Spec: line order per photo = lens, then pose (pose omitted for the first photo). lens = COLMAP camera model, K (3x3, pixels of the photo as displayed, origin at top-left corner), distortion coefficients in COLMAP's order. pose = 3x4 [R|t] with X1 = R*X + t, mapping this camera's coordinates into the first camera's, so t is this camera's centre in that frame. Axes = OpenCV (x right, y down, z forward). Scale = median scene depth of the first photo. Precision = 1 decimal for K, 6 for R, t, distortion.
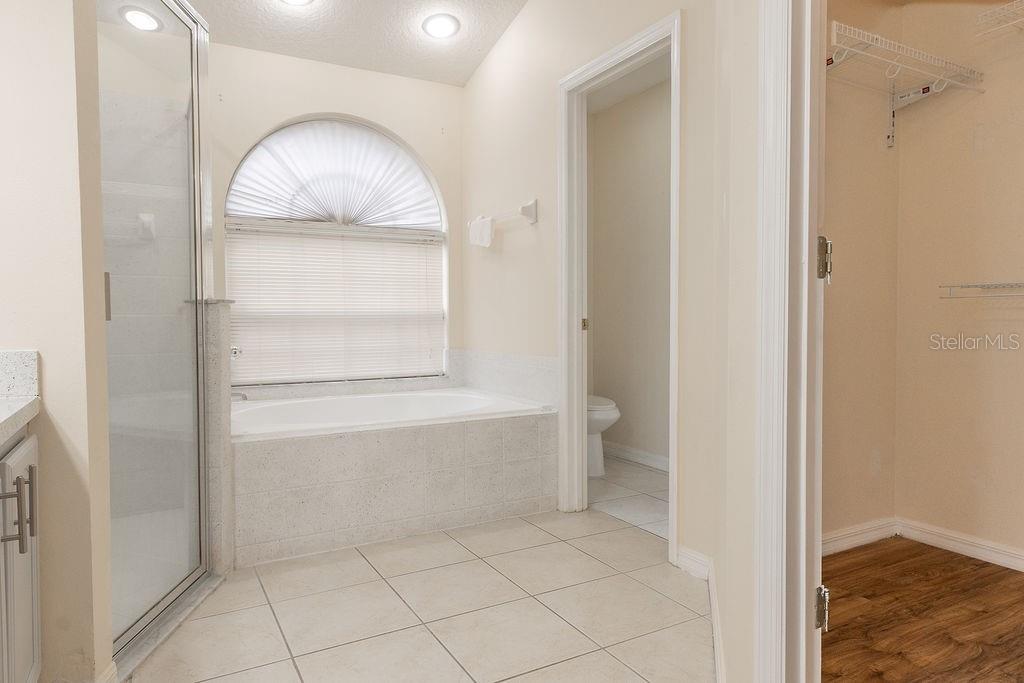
lens RADIAL K [[633.5, 0, 511.8], [0, 633.5, 338.8], [0, 0, 1]] dist [-0.002131, -0.000924]
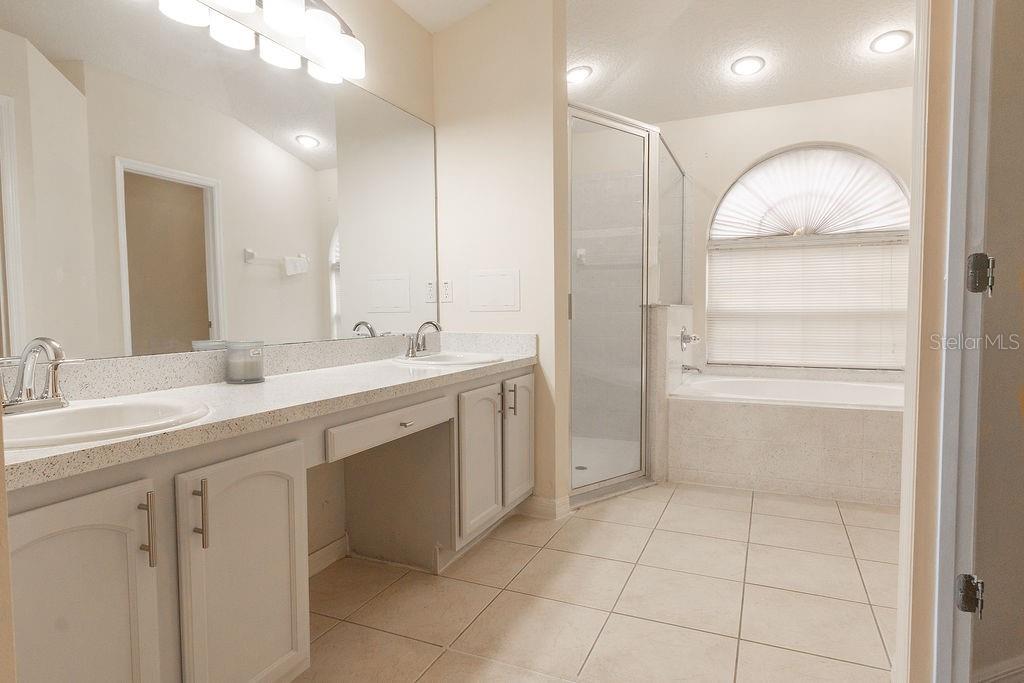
lens RADIAL K [[578.8, 0, 510.7], [0, 578.8, 335.8], [0, 0, 1]] dist [0.001295, -0.000809]
pose [[0.589714, 0.037502, -0.806741, 0.300938], [-0.024543, 0.999292, 0.028512, -0.010967], [0.807239, 0.002986, 0.590217, -0.085507]]
